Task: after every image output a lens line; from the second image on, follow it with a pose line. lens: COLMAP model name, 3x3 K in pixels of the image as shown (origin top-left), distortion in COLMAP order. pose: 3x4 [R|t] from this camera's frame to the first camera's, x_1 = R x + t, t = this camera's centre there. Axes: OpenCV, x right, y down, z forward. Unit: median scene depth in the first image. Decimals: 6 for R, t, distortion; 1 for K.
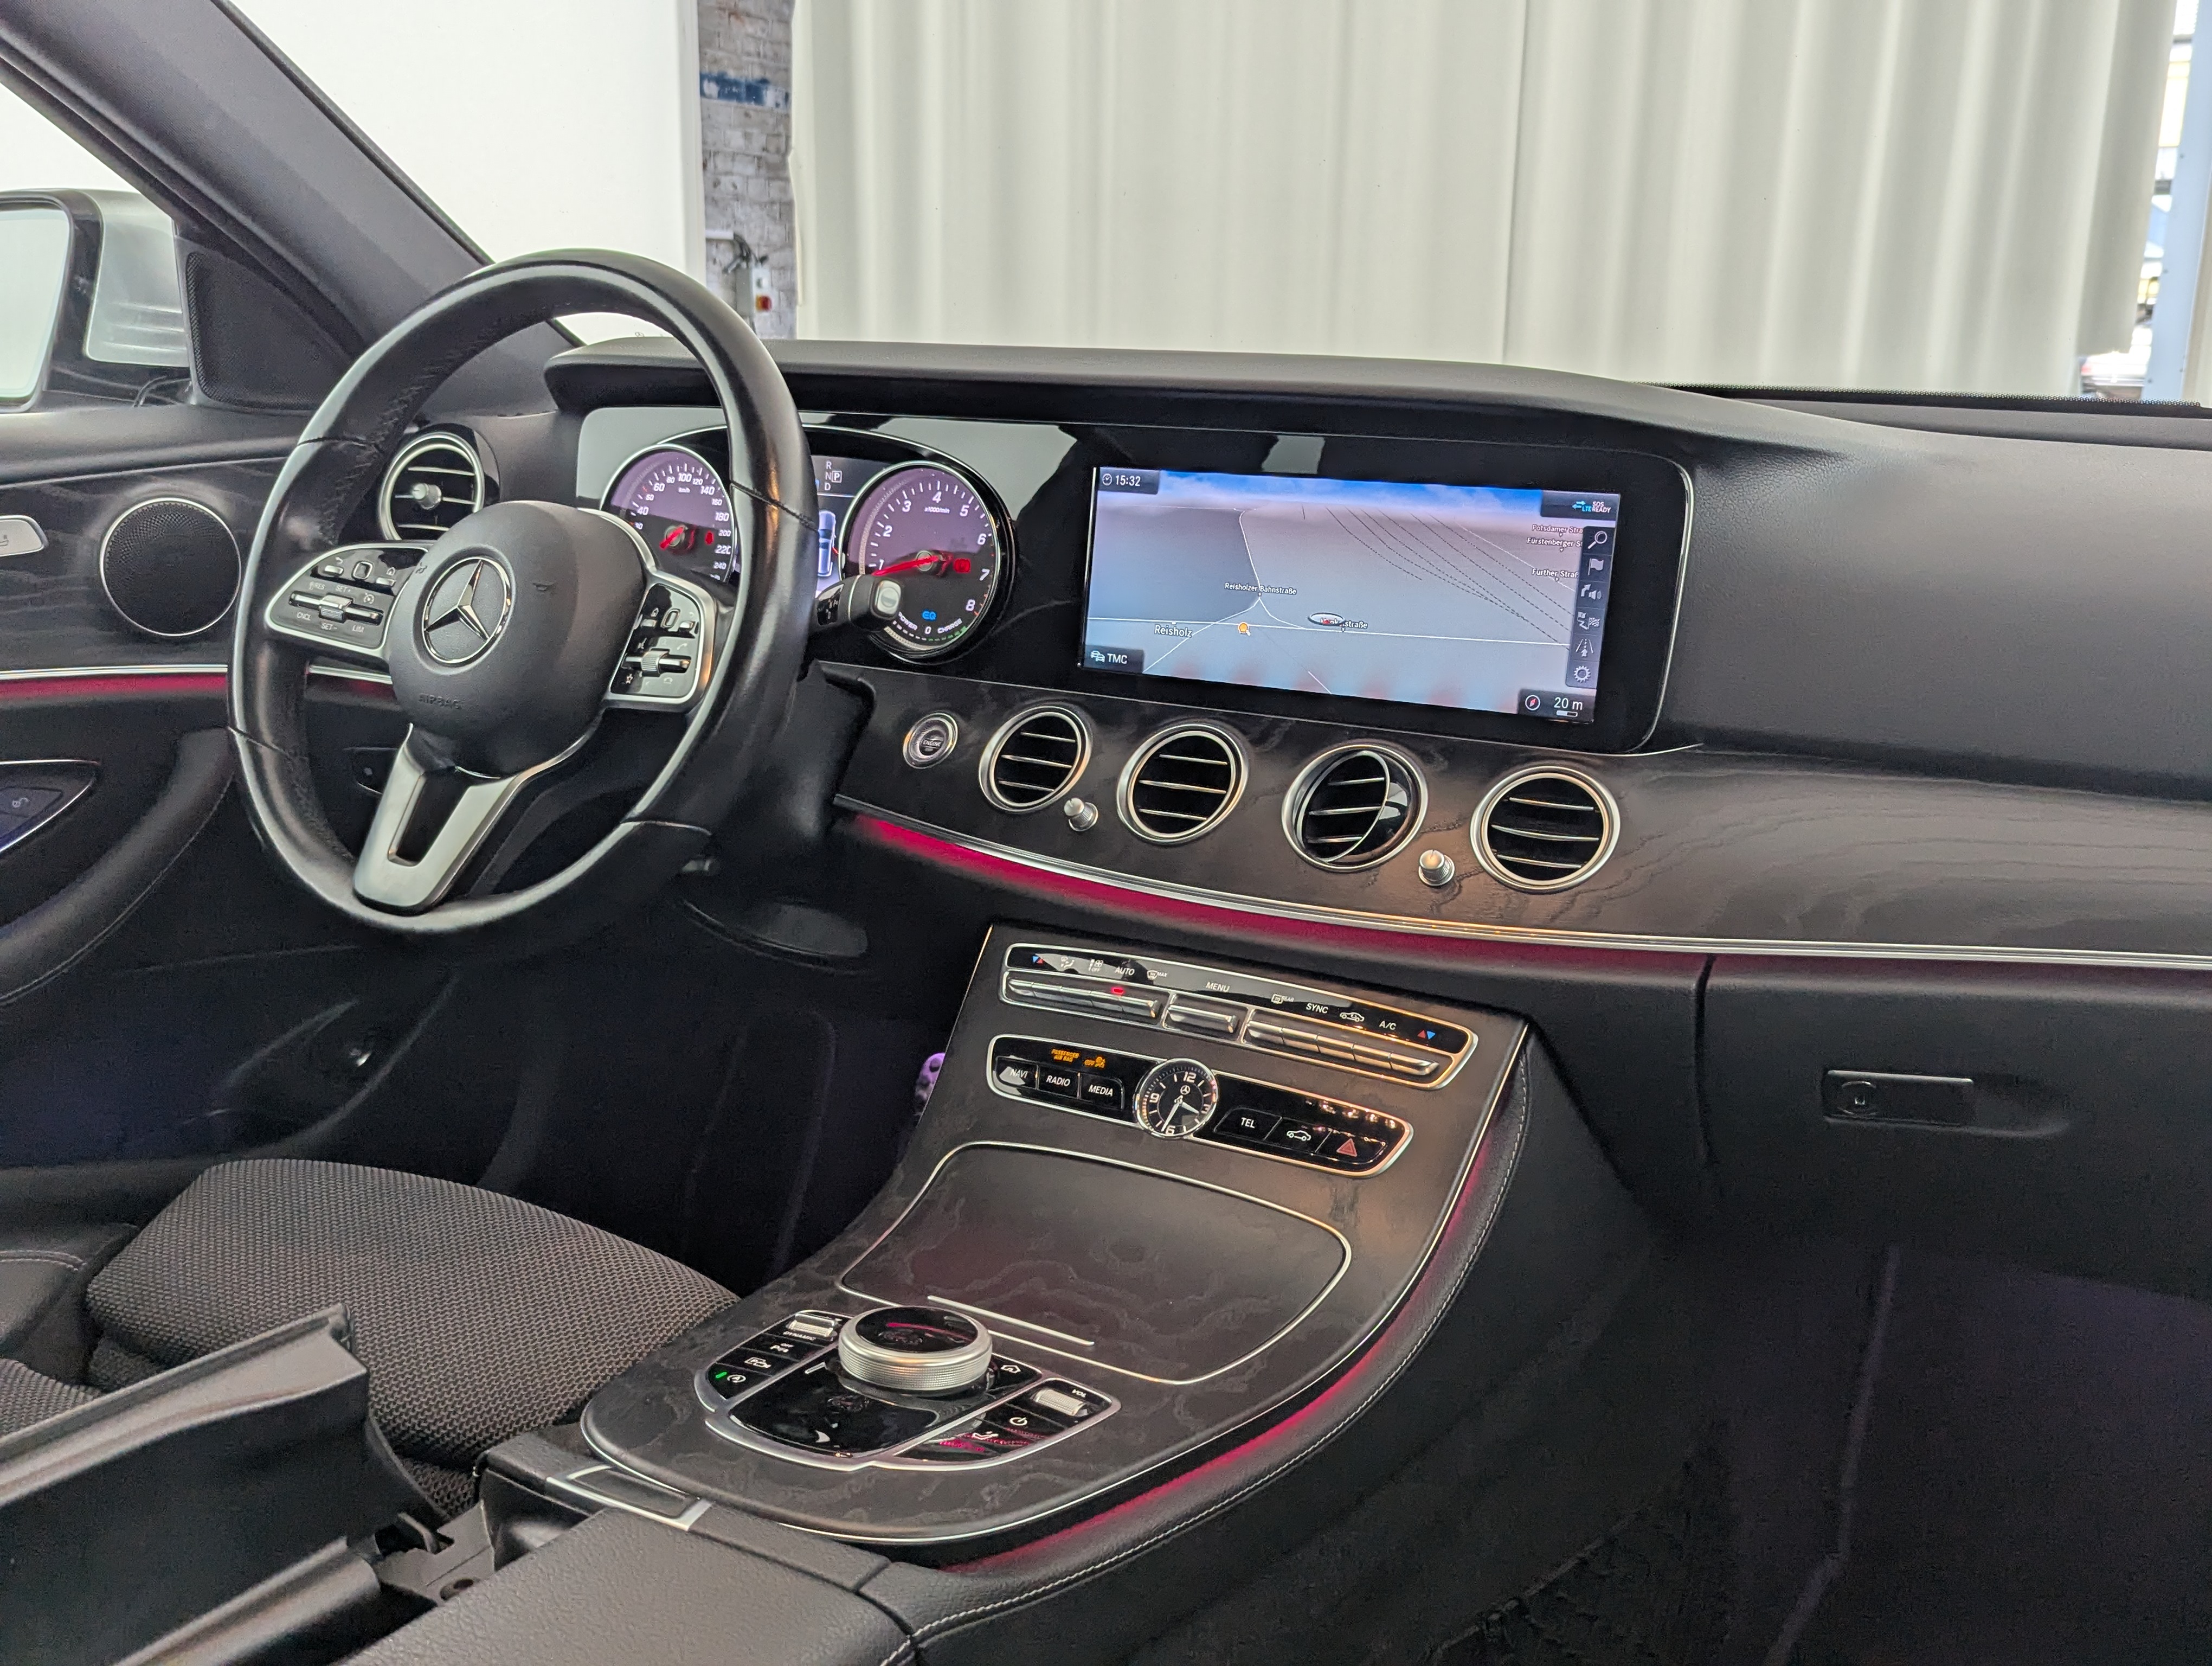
lens RADIAL K [[2037.3, 0, 1138.7], [0, 2037.3, 836.5], [0, 0, 1]] dist [0.107376, 0.000136]
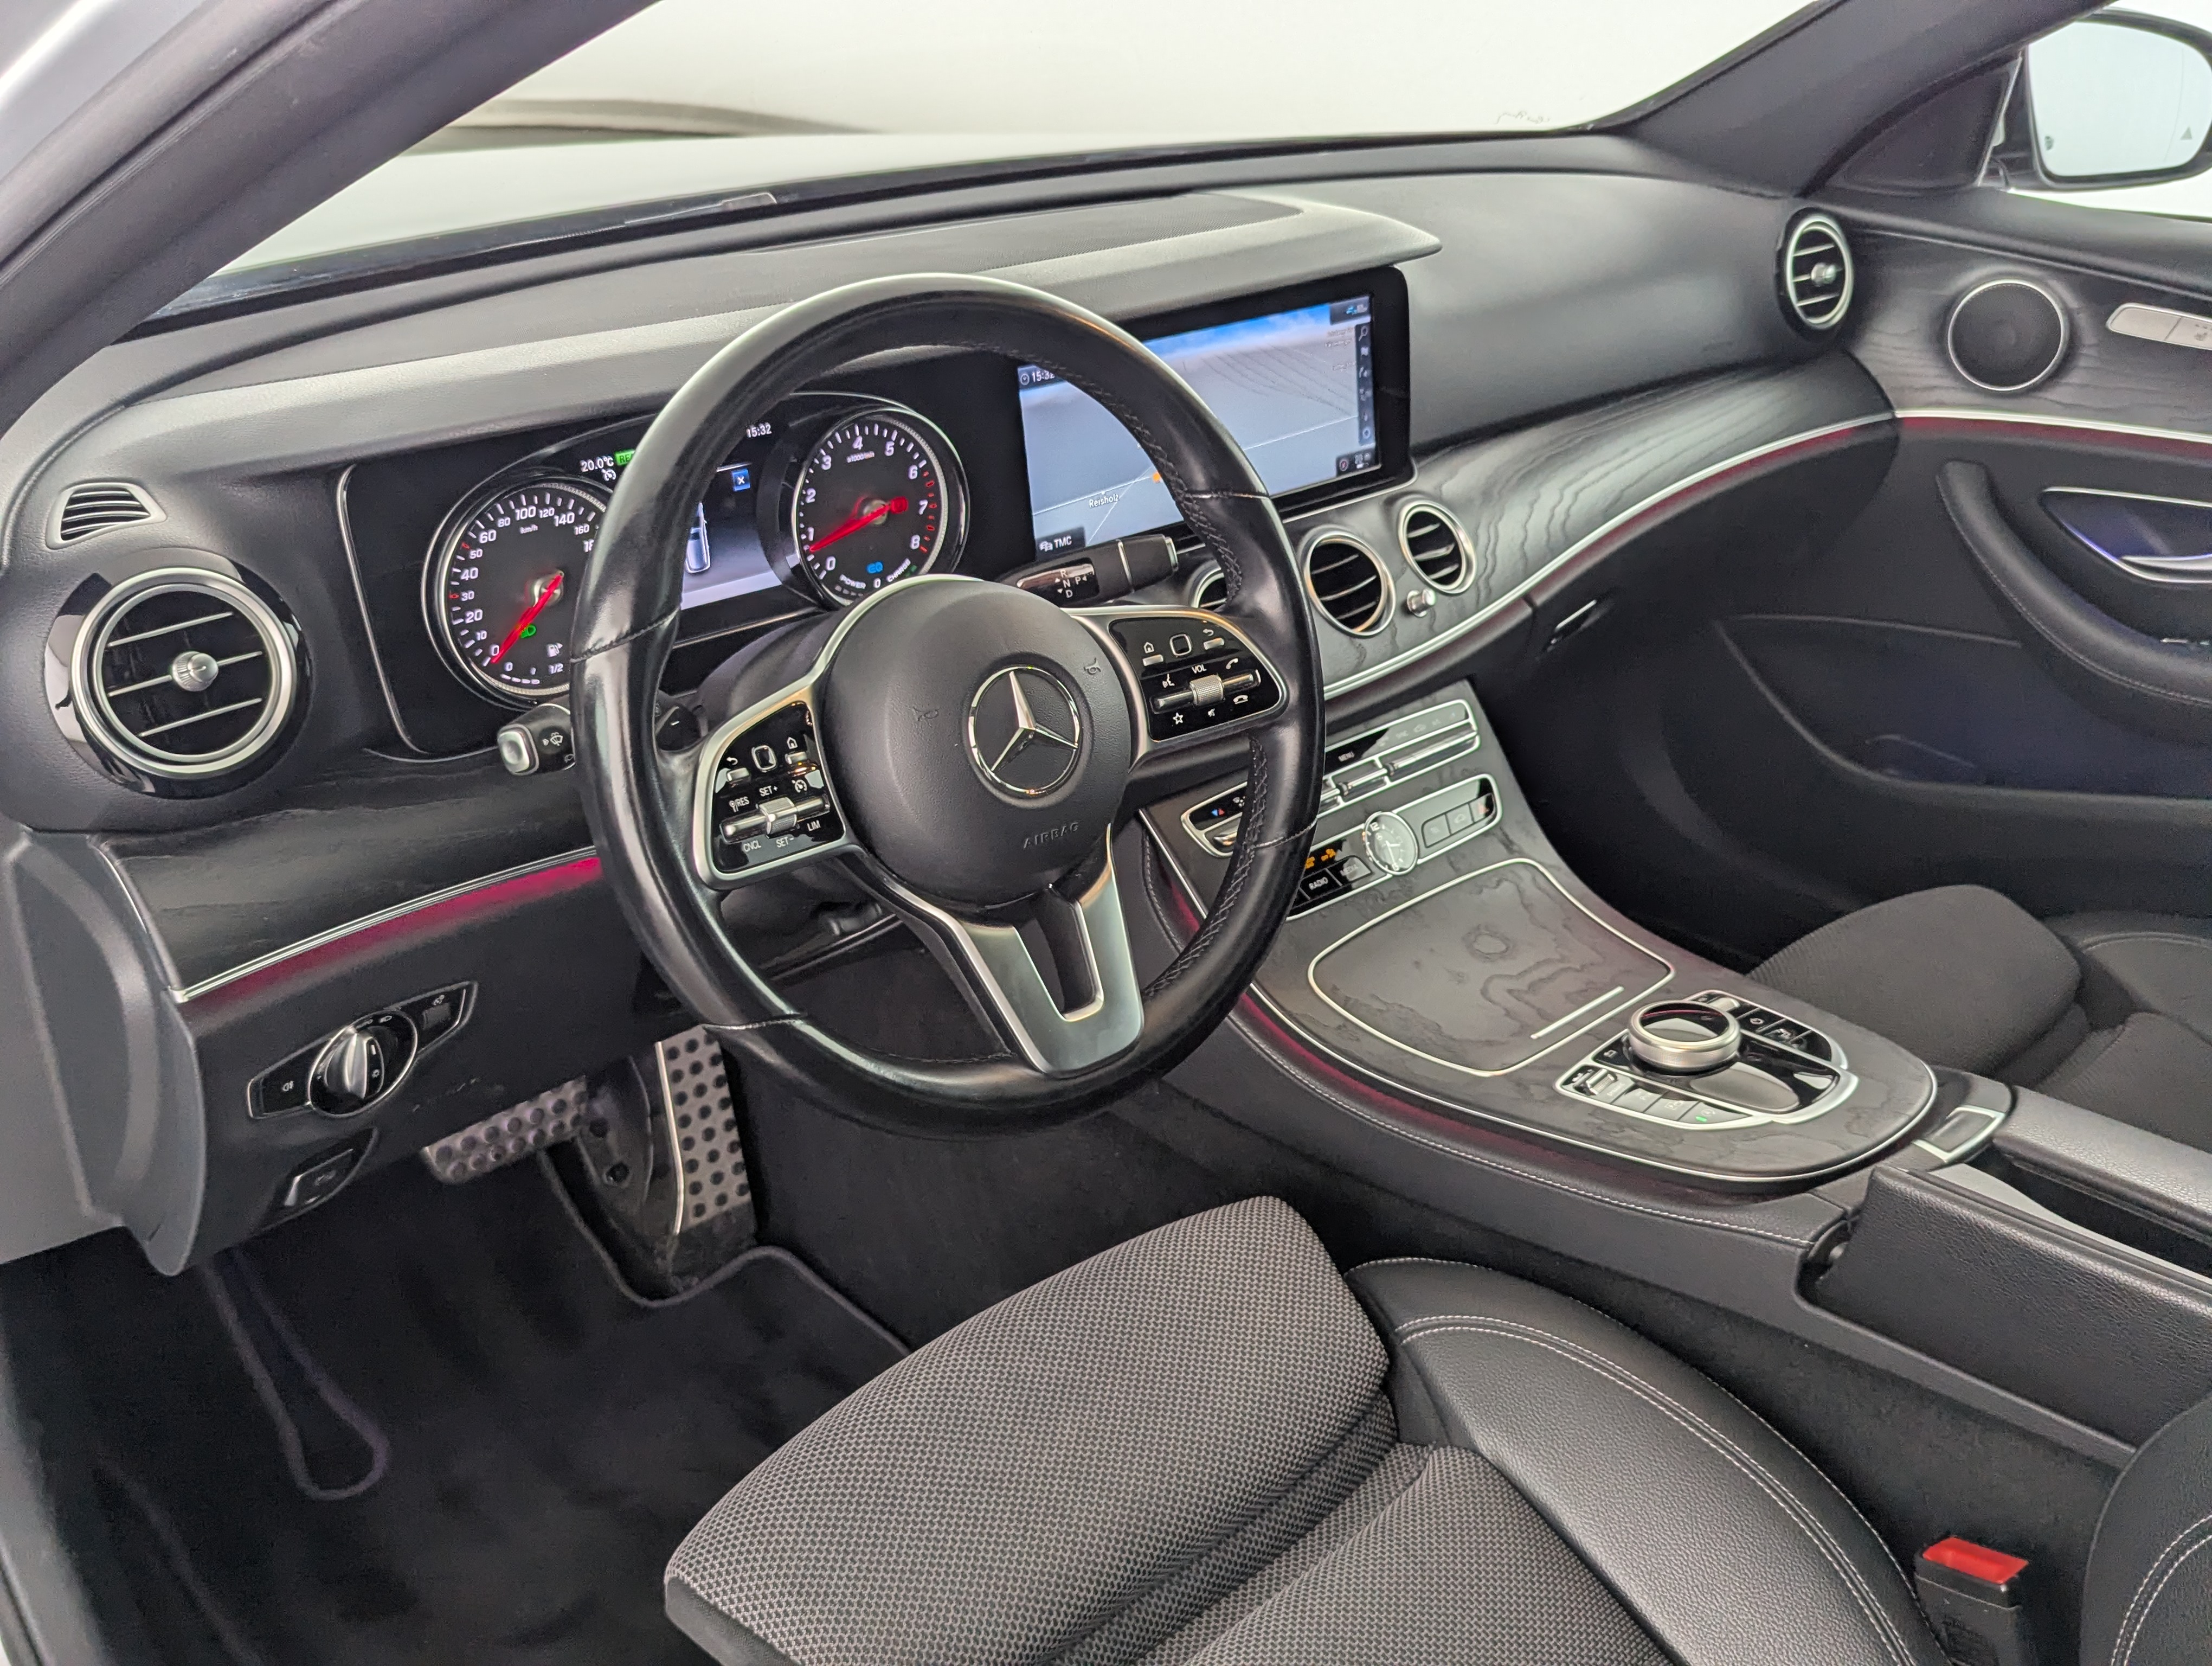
lens RADIAL K [[2006.7, 0, 1106.0], [0, 2006.7, 833.0], [0, 0, 1]] dist [0.067153, -0.081613]
pose [[0.323752, -0.448403, 0.833138, -1.015130], [0.221000, 0.892045, 0.394228, -0.387116], [-0.919969, 0.056491, 0.387898, 0.627416]]
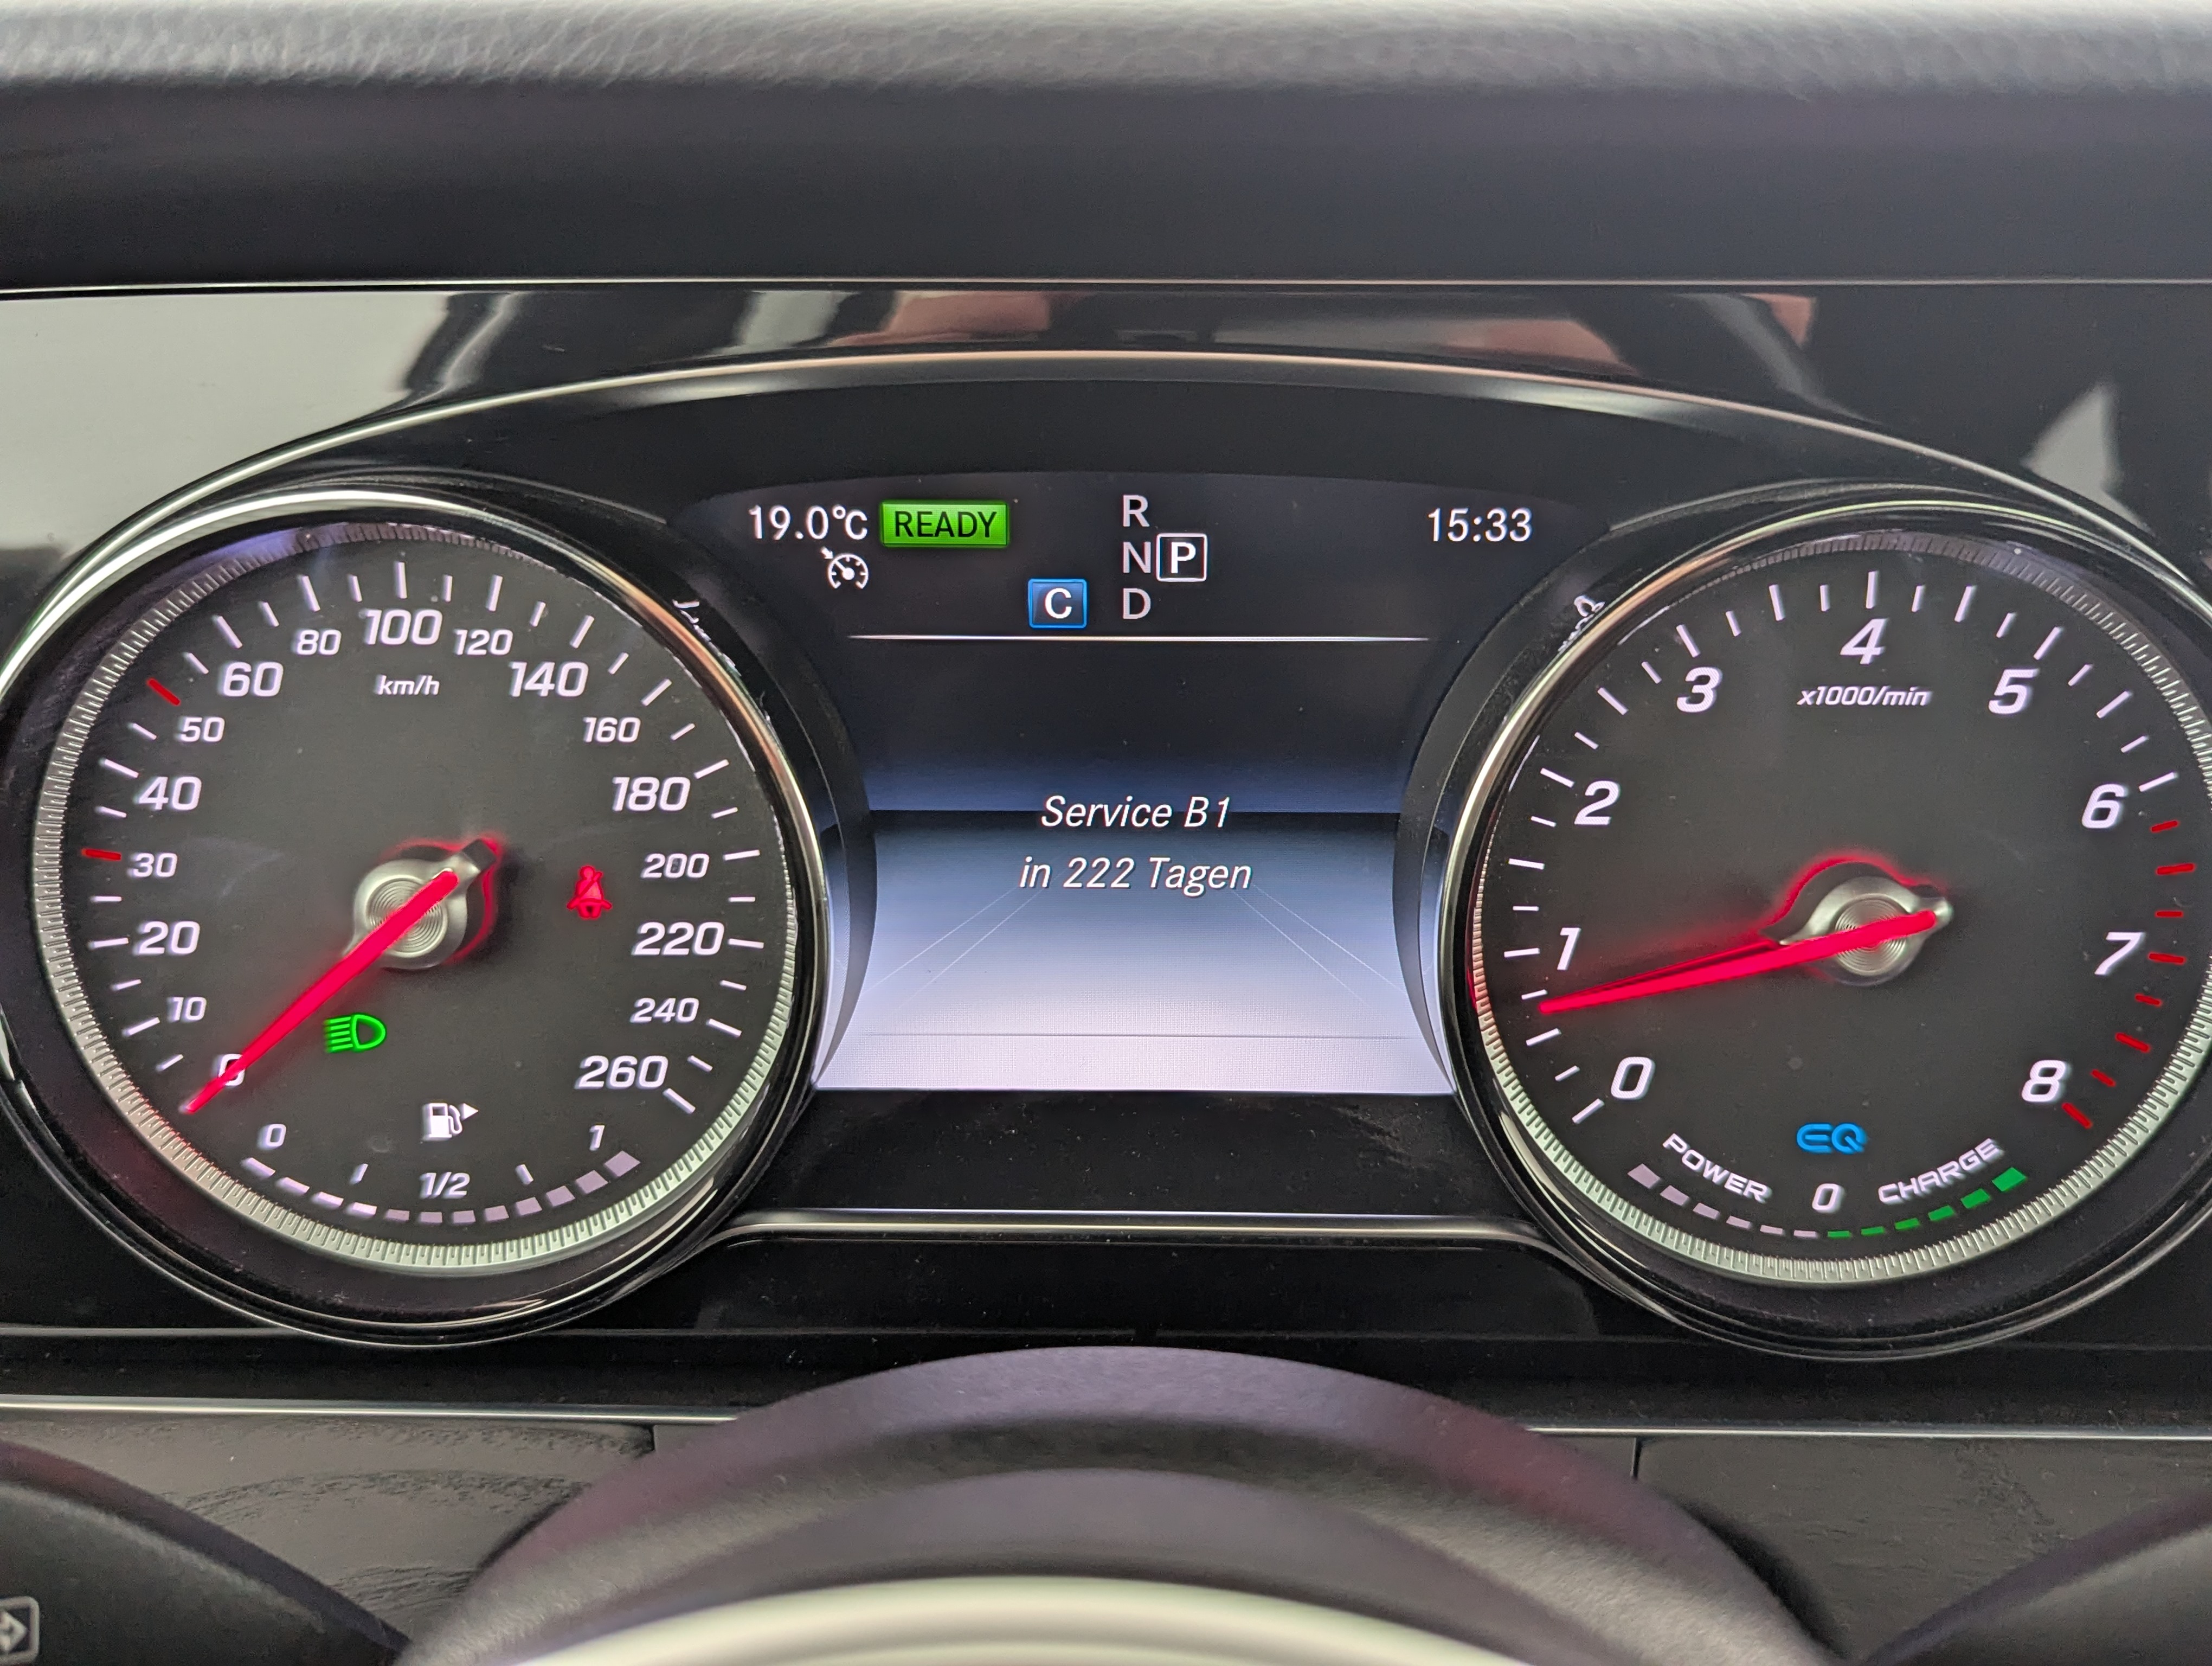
lens RADIAL K [[2138.0, 0, 1132.6], [0, 2138.0, 841.9], [0, 0, 1]] dist [0.051769, -0.199201]
pose [[0.872162, -0.184500, 0.453092, -0.316366], [0.130222, 0.980299, 0.148513, -0.214613], [-0.471566, -0.070525, 0.879006, 0.937649]]
